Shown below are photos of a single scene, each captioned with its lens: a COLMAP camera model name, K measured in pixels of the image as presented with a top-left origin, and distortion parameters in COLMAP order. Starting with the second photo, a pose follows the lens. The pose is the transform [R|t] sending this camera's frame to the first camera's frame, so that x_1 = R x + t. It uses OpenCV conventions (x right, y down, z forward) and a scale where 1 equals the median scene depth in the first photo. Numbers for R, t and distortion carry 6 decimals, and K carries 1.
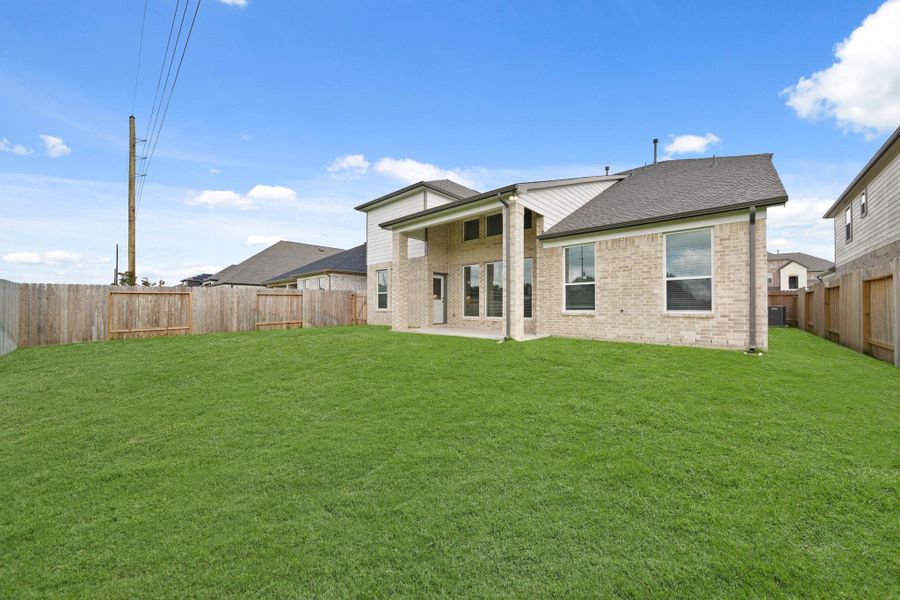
lens RADIAL K [[317.8, 0, 450.9], [0, 317.8, 298.3], [0, 0, 1]] dist [0.000886, 0.000017]
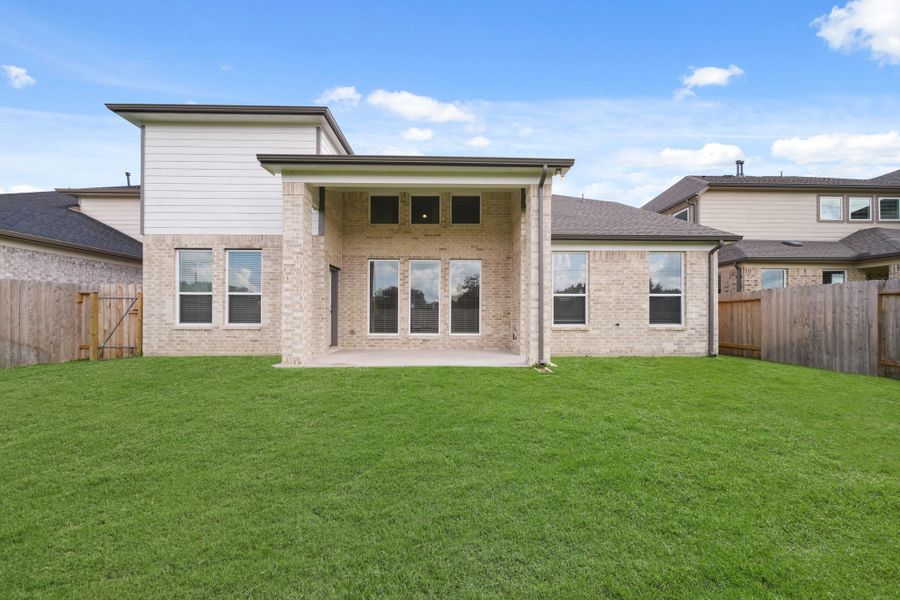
lens RADIAL K [[323.1, 0, 450.2], [0, 323.1, 312.4], [0, 0, 1]] dist [-0.000547, -0.000106]
pose [[0.722364, 0.007326, 0.691475, -0.378183], [-0.020439, 0.999733, 0.010760, 0.000438], [-0.691211, -0.021905, 0.722321, 0.452989]]
